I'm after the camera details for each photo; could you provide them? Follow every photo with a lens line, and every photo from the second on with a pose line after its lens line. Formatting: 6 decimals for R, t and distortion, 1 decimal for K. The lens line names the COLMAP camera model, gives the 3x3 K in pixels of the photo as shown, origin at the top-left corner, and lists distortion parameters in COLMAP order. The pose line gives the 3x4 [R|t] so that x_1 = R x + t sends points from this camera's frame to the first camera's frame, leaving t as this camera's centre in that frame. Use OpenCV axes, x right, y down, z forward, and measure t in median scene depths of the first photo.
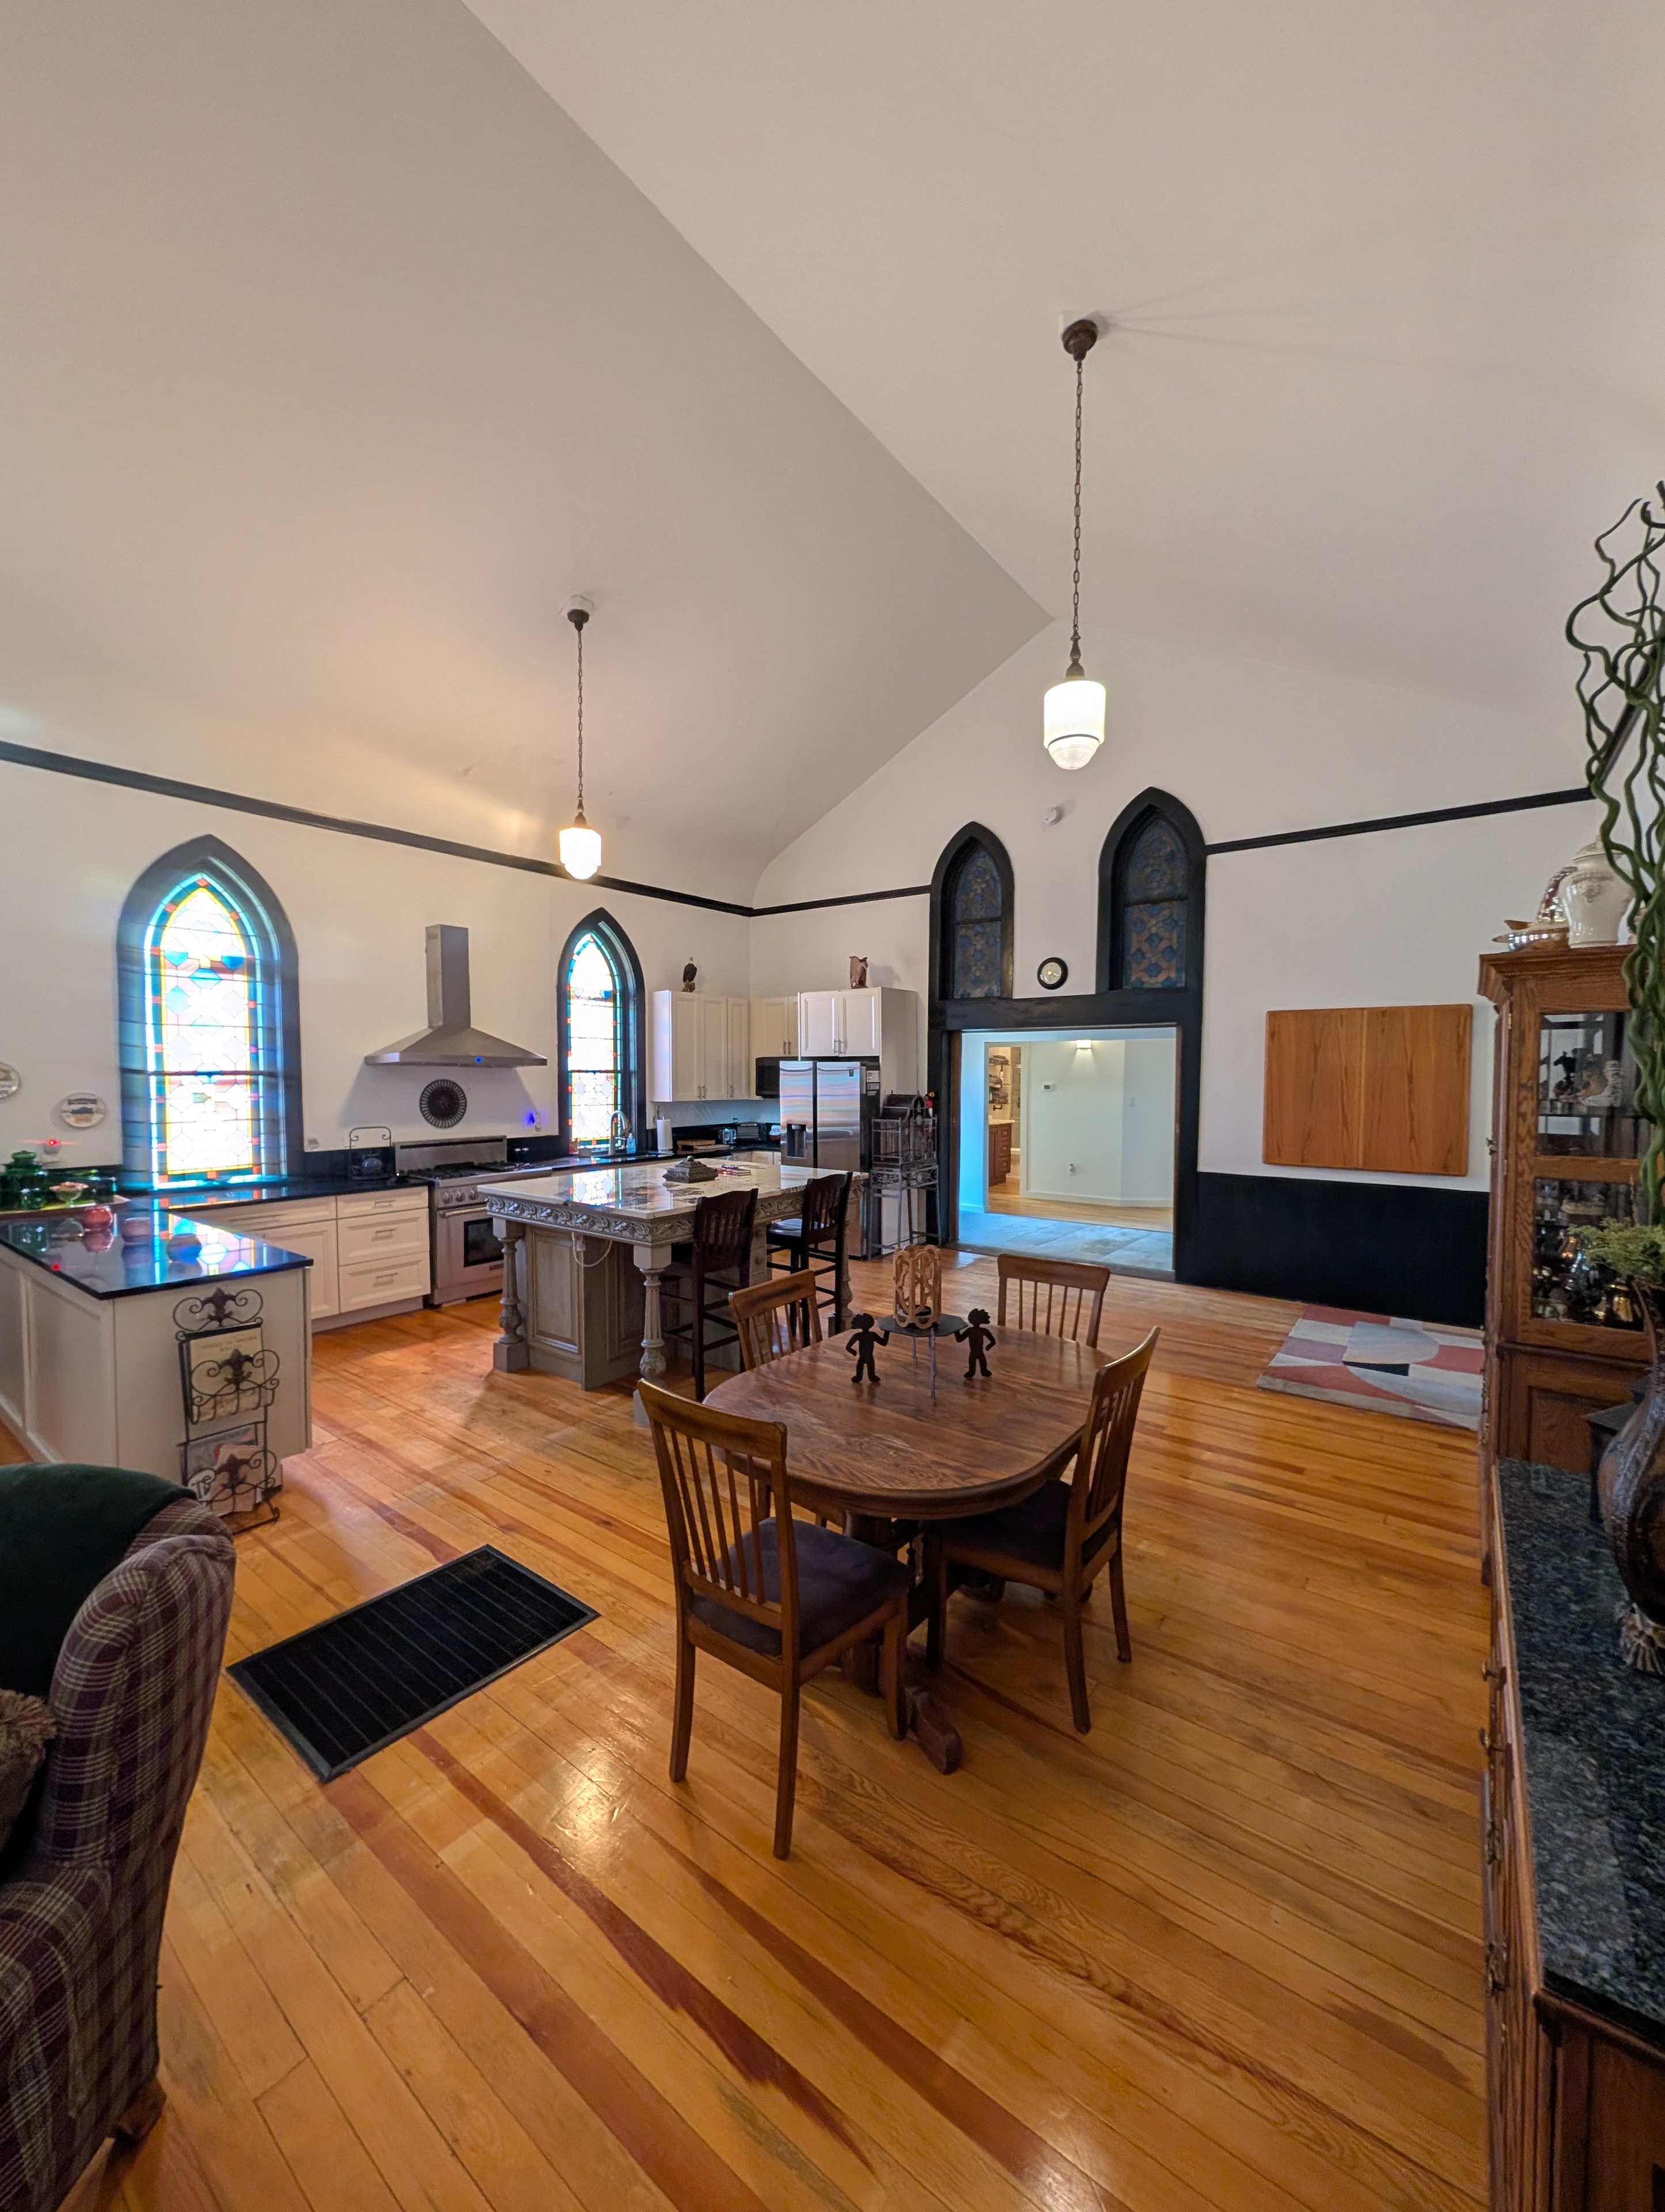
lens RADIAL K [[848.4, 0, 829.7], [0, 848.4, 1101.4], [0, 0, 1]] dist [0.001215, -0.000011]
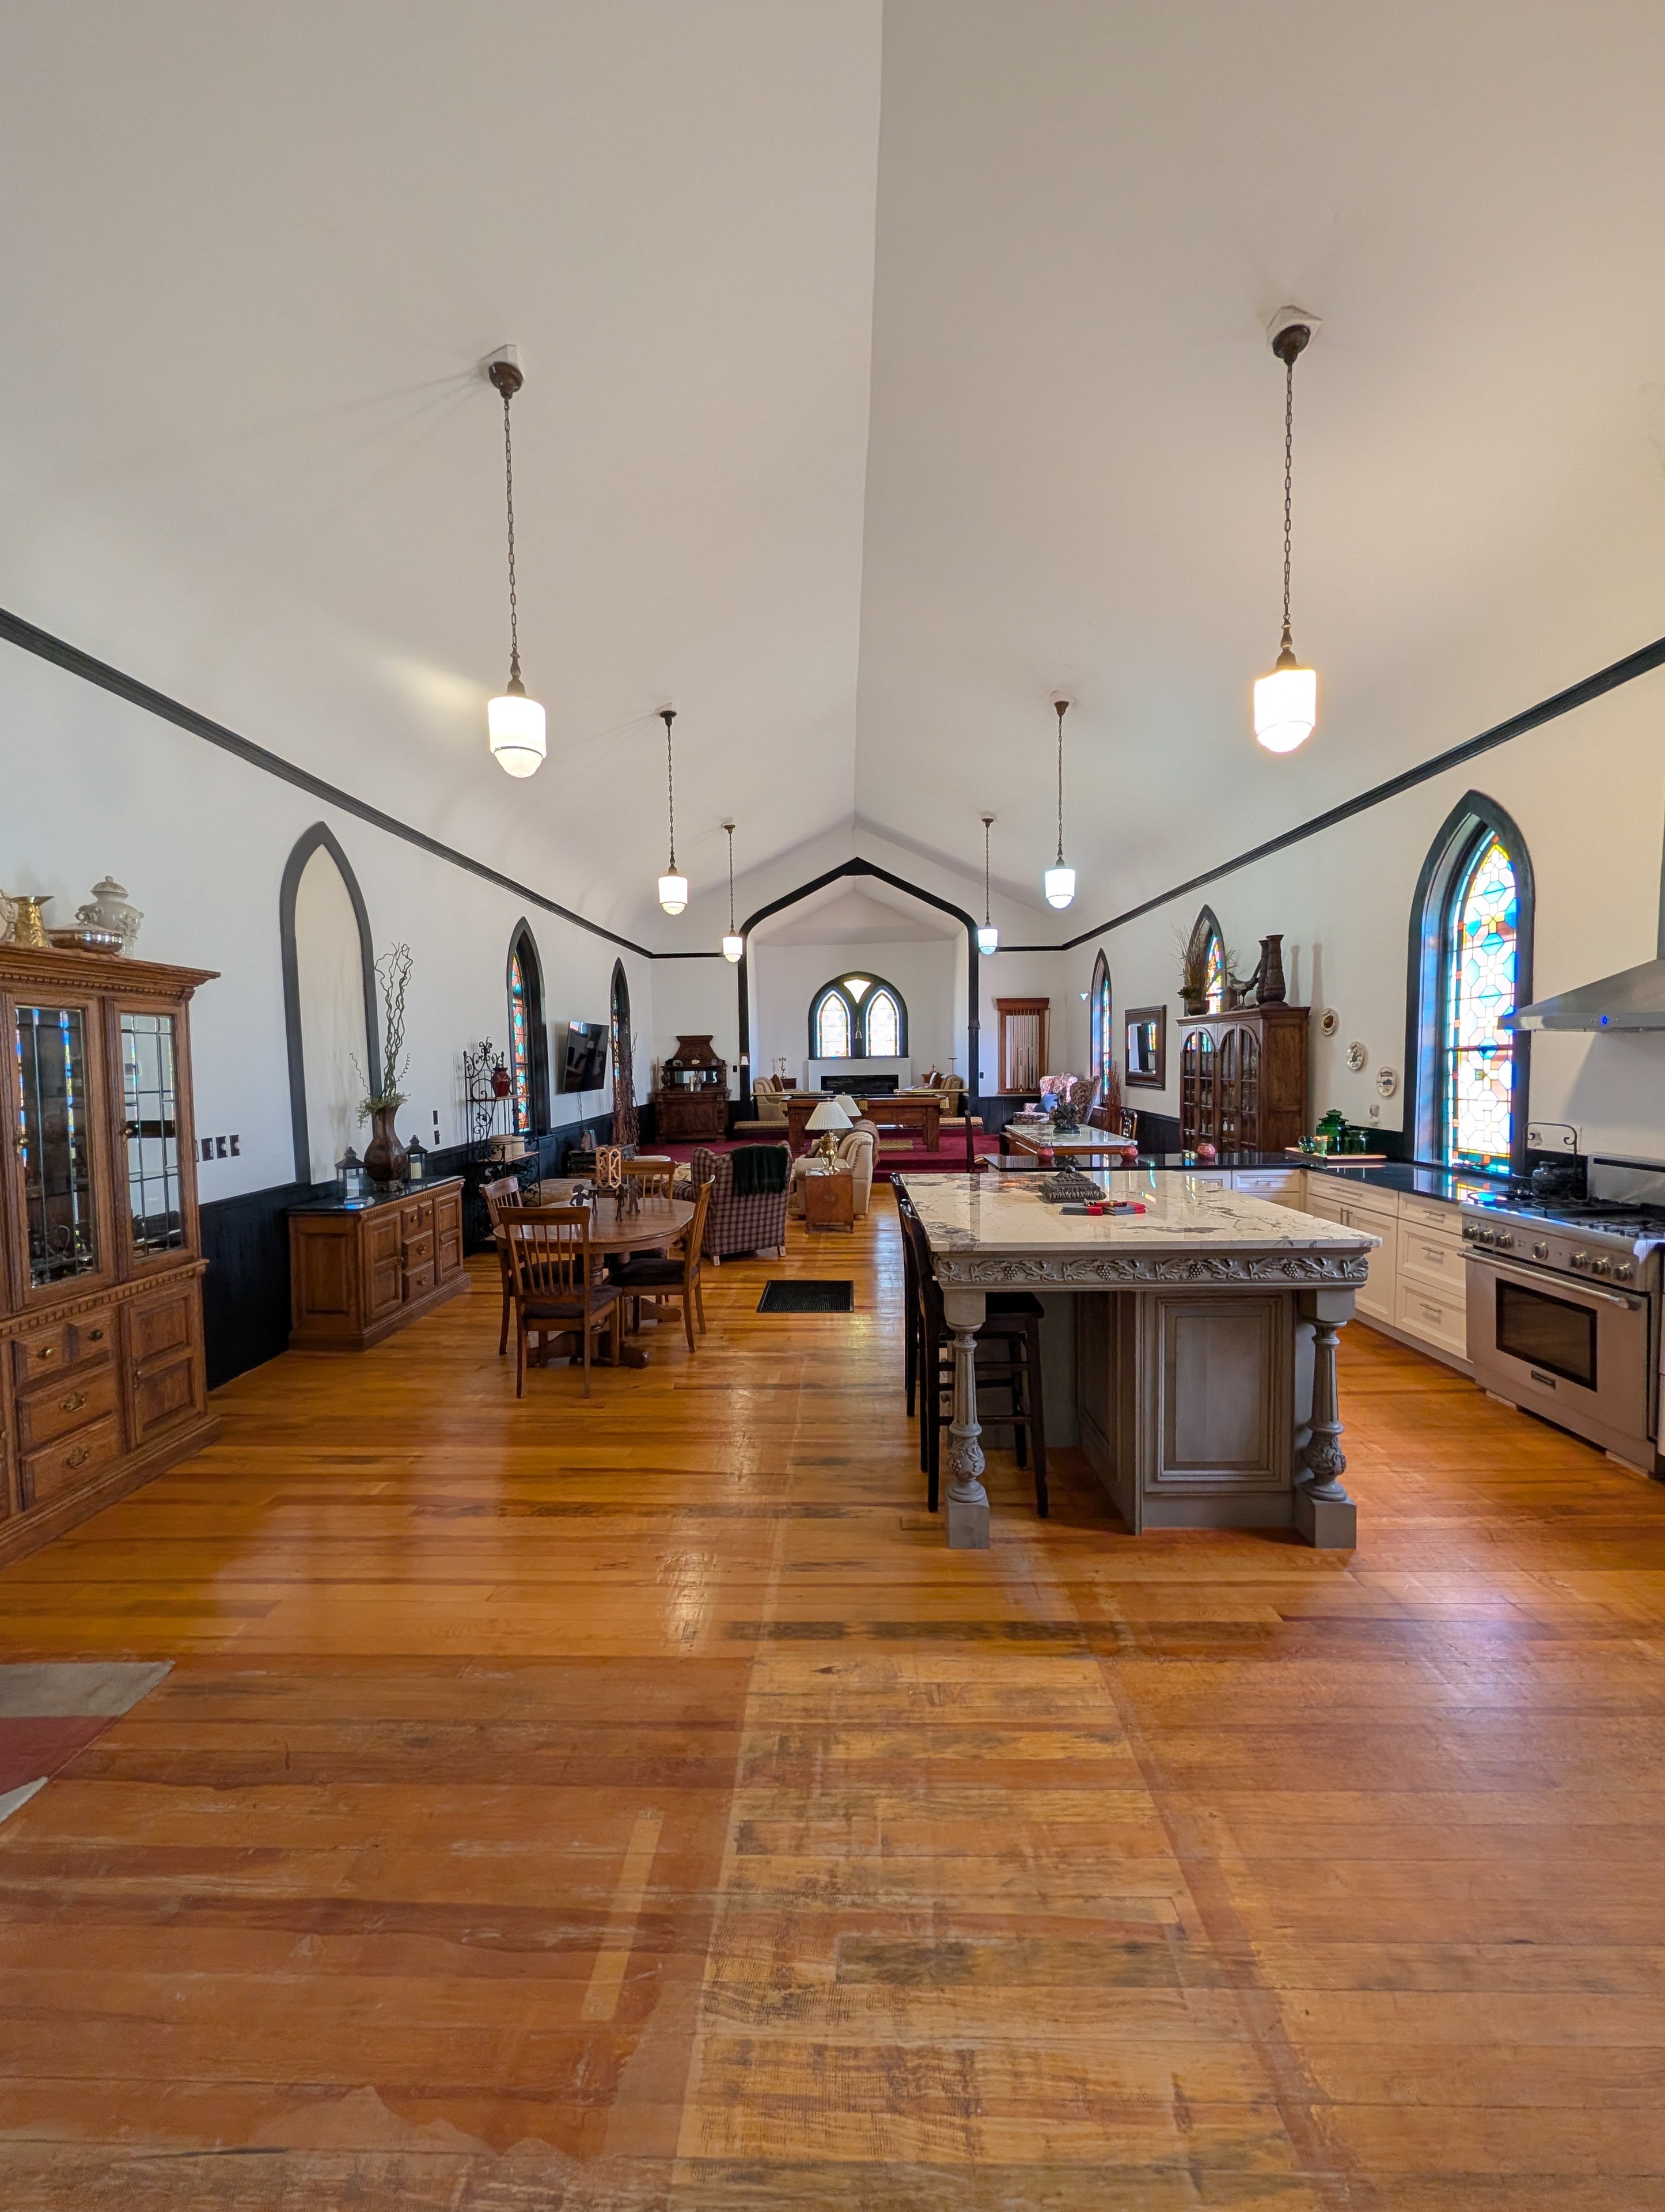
lens RADIAL K [[848.4, 0, 827.1], [0, 848.4, 1103.1], [0, 0, 1]] dist [0.001215, -0.000011]
pose [[-0.813298, 0.034757, -0.580809, 0.379300], [-0.011609, 0.997046, 0.075922, -0.035422], [0.581732, 0.068490, -0.810492, 1.320294]]
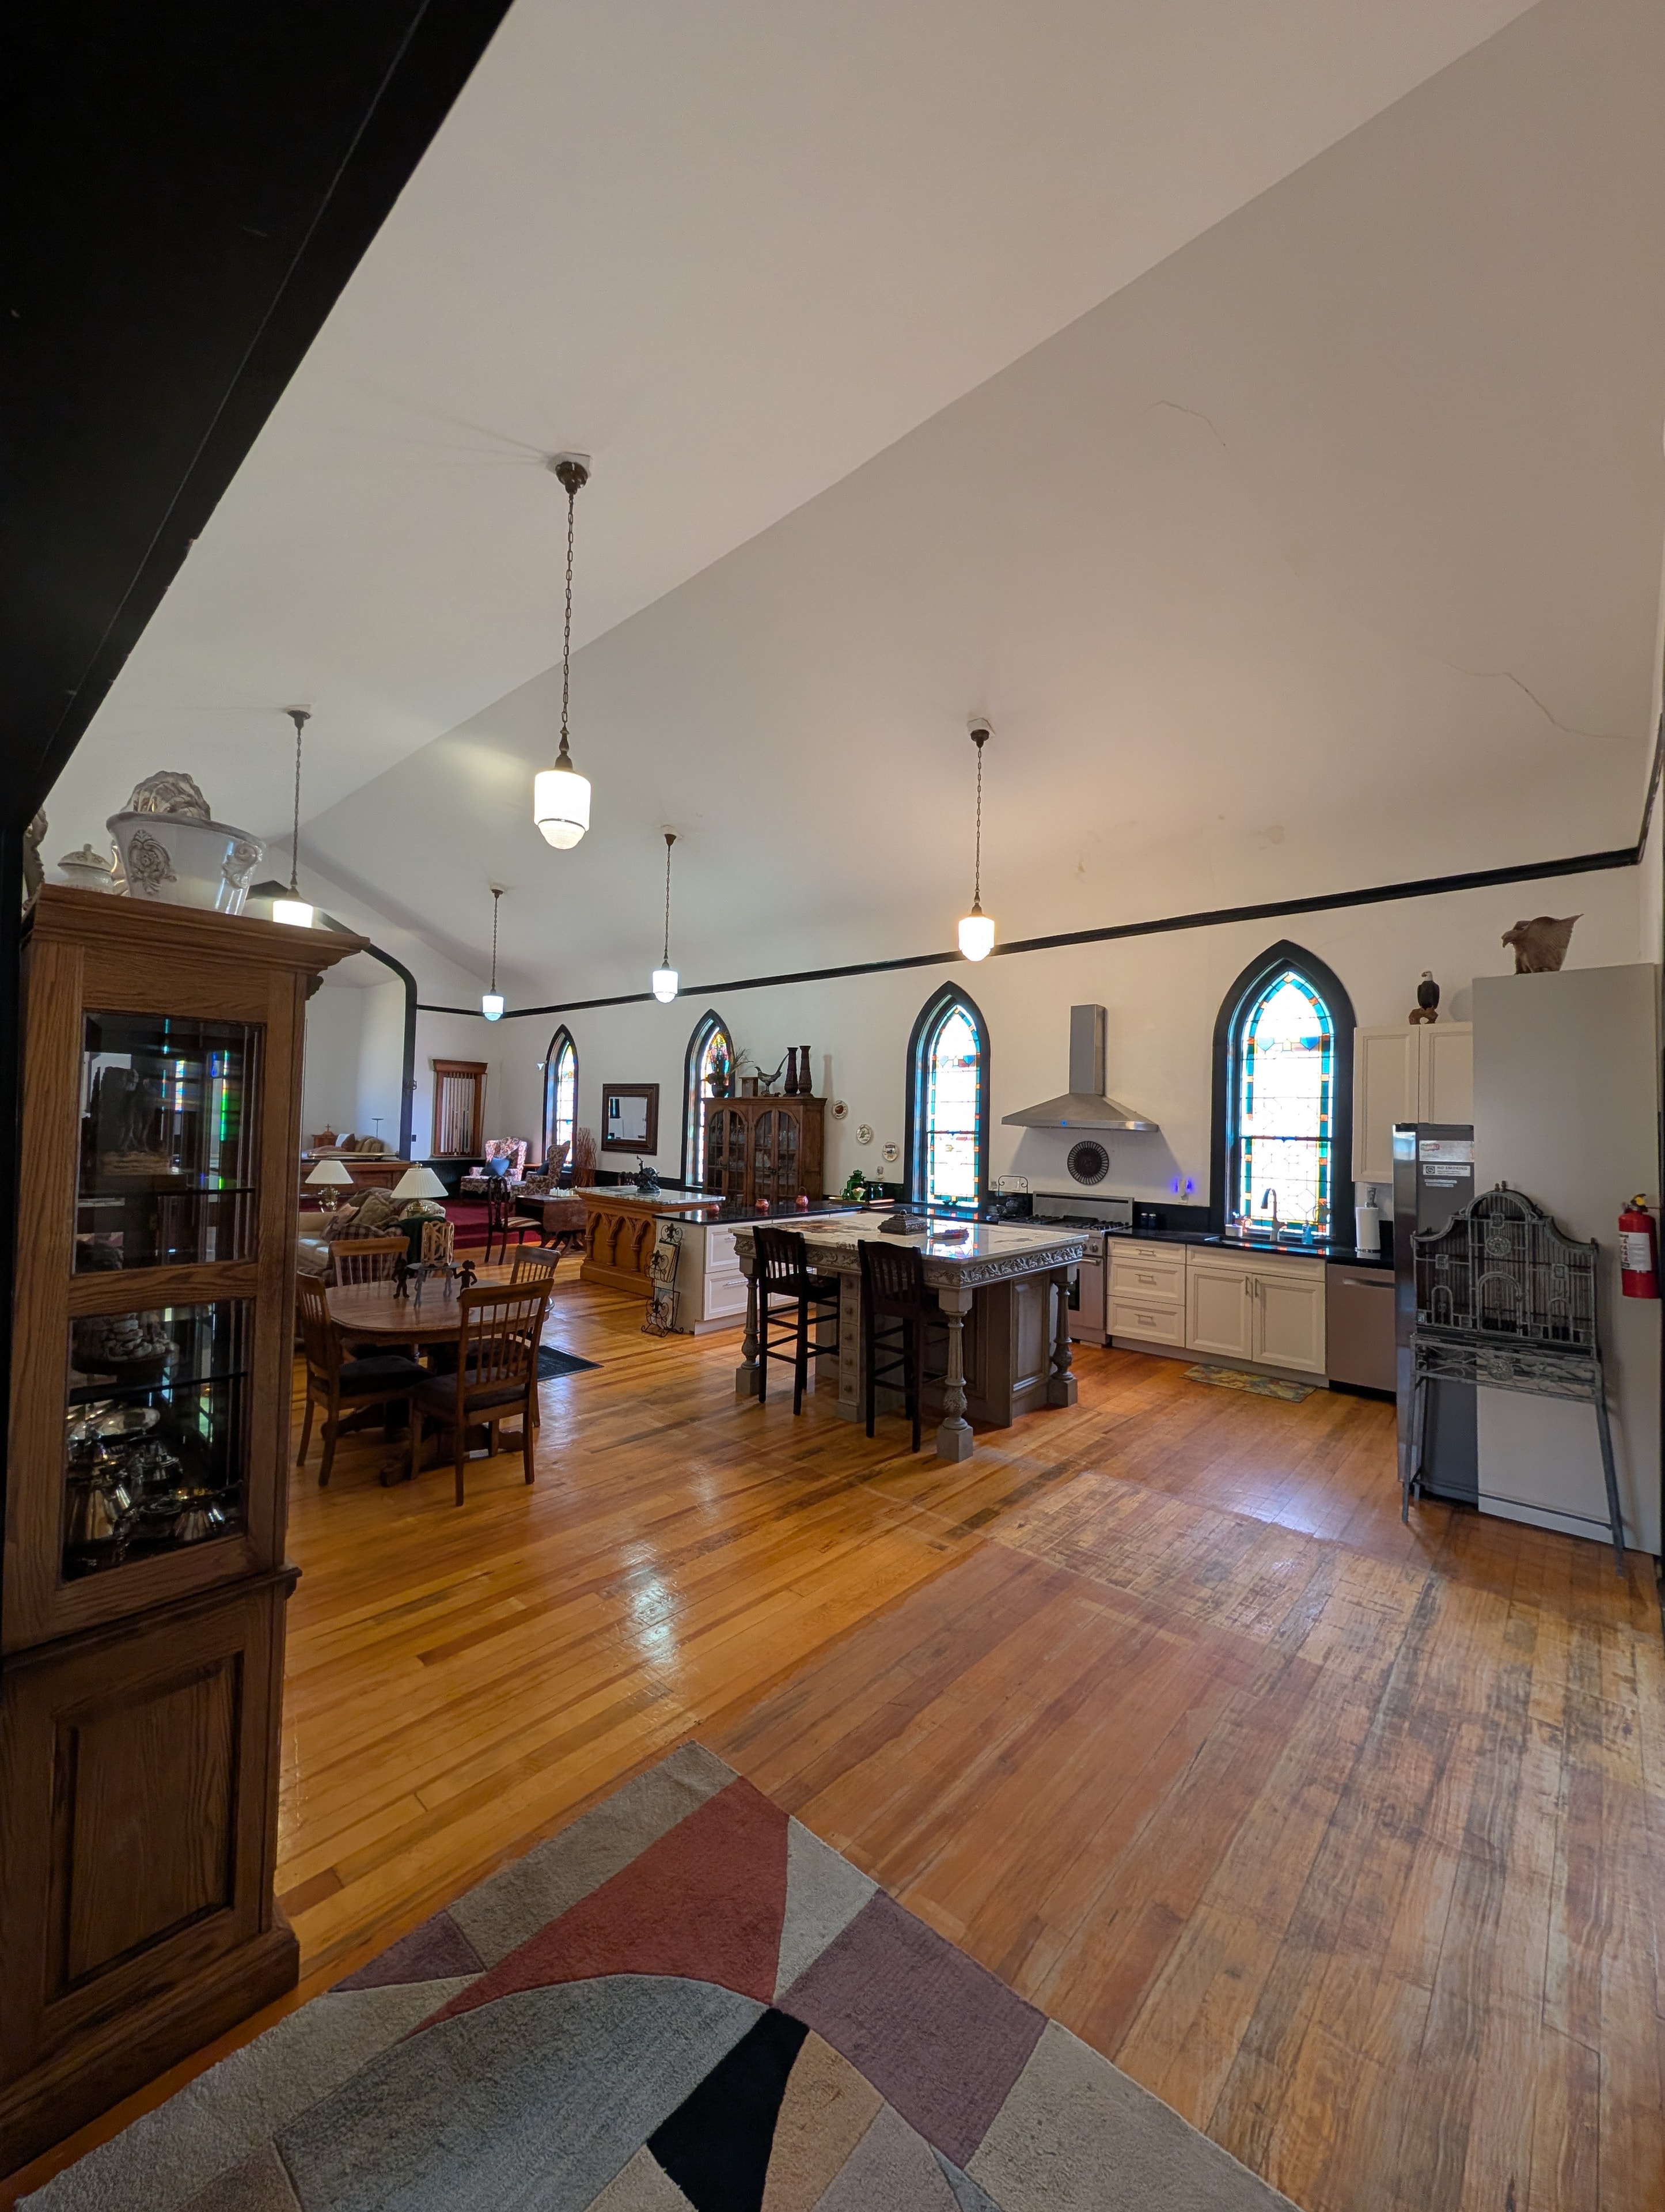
lens RADIAL K [[848.4, 0, 829.0], [0, 848.4, 1101.9], [0, 0, 1]] dist [0.001215, -0.000011]
pose [[-0.088683, -0.035434, -0.995429, 0.825273], [-0.057439, 0.997886, -0.030404, -0.028626], [0.994402, 0.054480, -0.090531, 0.902100]]
